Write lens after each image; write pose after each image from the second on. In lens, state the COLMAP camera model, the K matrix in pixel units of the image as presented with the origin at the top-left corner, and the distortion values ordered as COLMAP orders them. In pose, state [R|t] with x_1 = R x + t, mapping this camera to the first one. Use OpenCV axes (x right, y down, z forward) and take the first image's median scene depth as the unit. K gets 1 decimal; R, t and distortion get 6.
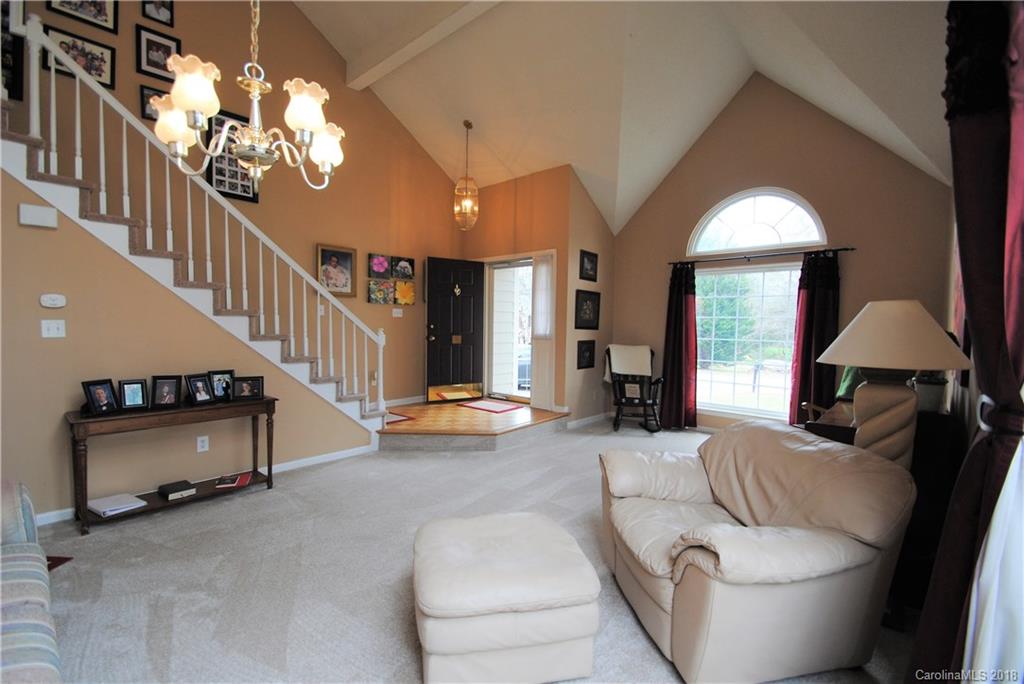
lens RADIAL K [[450.2, 0, 511.2], [0, 450.2, 343.5], [0, 0, 1]] dist [0.000912, -0.011078]
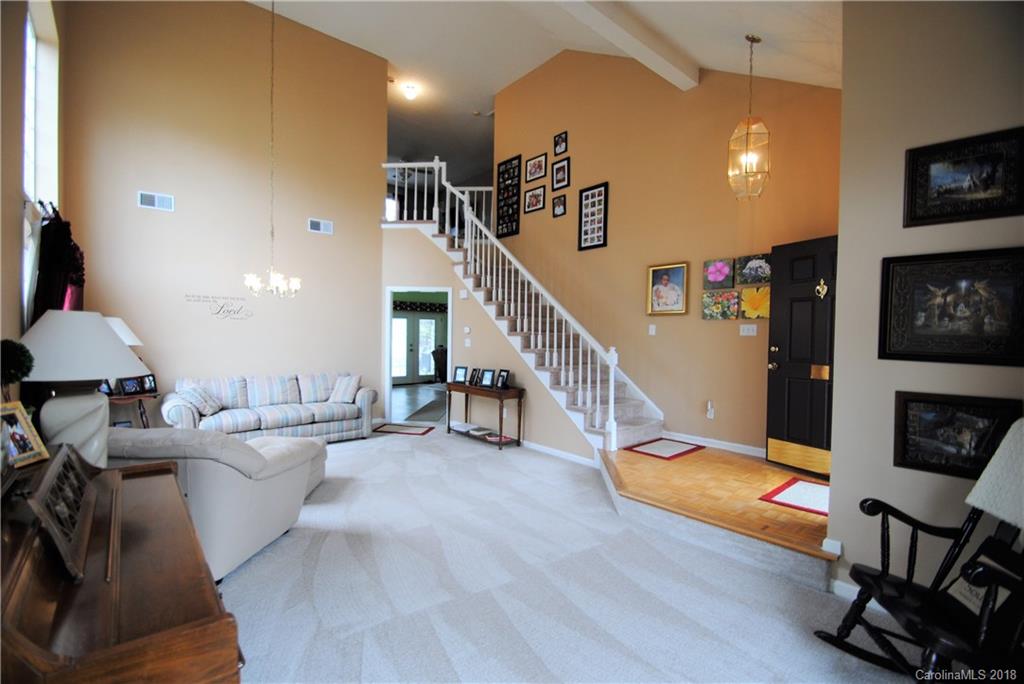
lens RADIAL K [[450.2, 0, 484.2], [0, 450.2, 340.7], [0, 0, 1]] dist [0.000912, -0.011078]
pose [[-0.179554, -0.004339, -0.983739, 0.602080], [-0.058704, 0.998255, 0.006311, -0.030859], [0.981995, 0.058883, -0.179495, 0.748438]]
